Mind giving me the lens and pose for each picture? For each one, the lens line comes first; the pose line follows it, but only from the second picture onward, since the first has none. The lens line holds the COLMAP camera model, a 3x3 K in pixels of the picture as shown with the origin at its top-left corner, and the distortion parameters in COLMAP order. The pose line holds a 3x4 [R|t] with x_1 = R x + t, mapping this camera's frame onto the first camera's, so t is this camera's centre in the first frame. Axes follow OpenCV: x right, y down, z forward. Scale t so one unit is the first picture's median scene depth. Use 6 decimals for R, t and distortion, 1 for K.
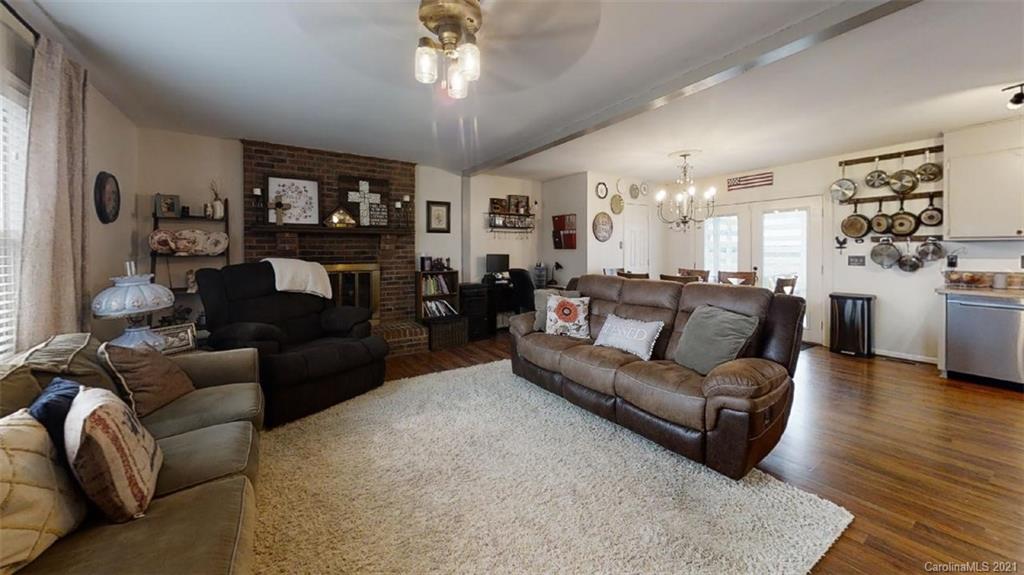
lens RADIAL K [[412.3, 0, 514.6], [0, 412.3, 266.1], [0, 0, 1]] dist [0.000228, -0.000072]
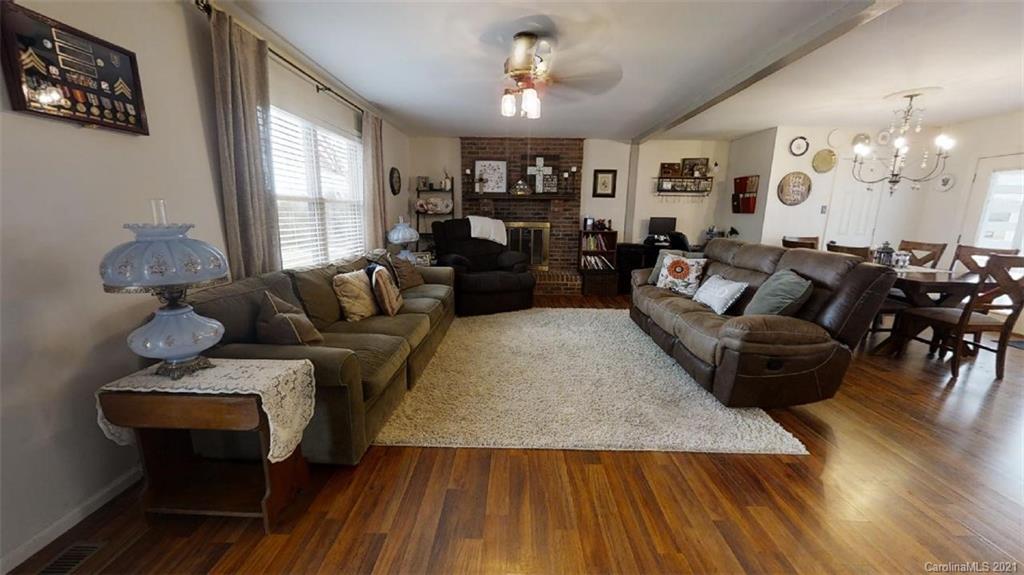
lens RADIAL K [[418.3, 0, 487.1], [0, 418.3, 309.8], [0, 0, 1]] dist [0.002154, 0.000311]
pose [[0.795052, 0.149914, -0.587723, 0.337678], [-0.038101, 0.979404, 0.198280, 0.009089], [0.605343, -0.135250, 0.784390, -0.196504]]
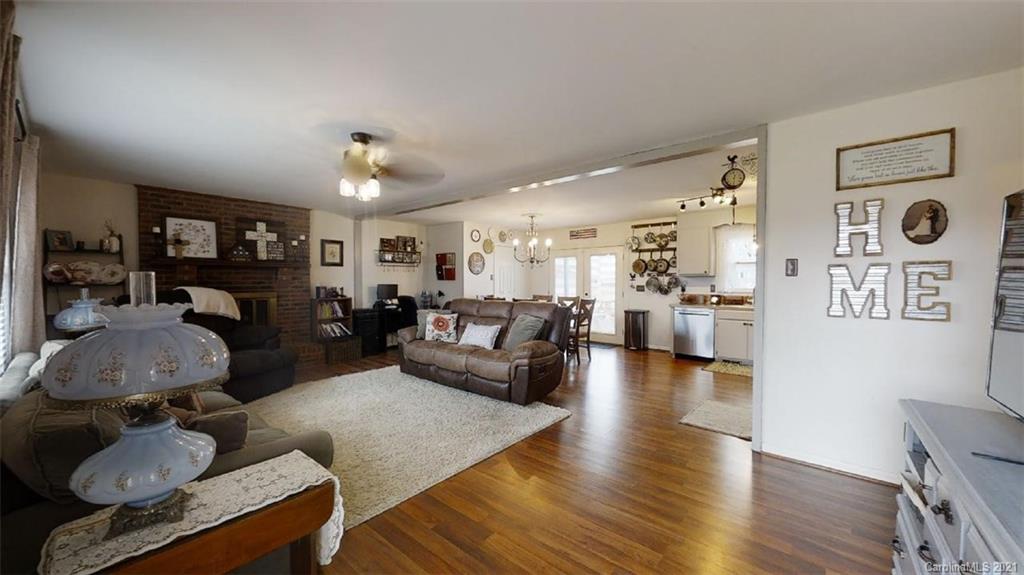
lens RADIAL K [[411.1, 0, 583.5], [0, 411.1, 299.7], [0, 0, 1]] dist [0.000157, -0.000016]
pose [[0.922181, -0.014138, 0.386499, 0.028330], [0.011903, 0.999896, 0.008175, 0.016717], [-0.386575, -0.002938, 0.922253, -0.429303]]
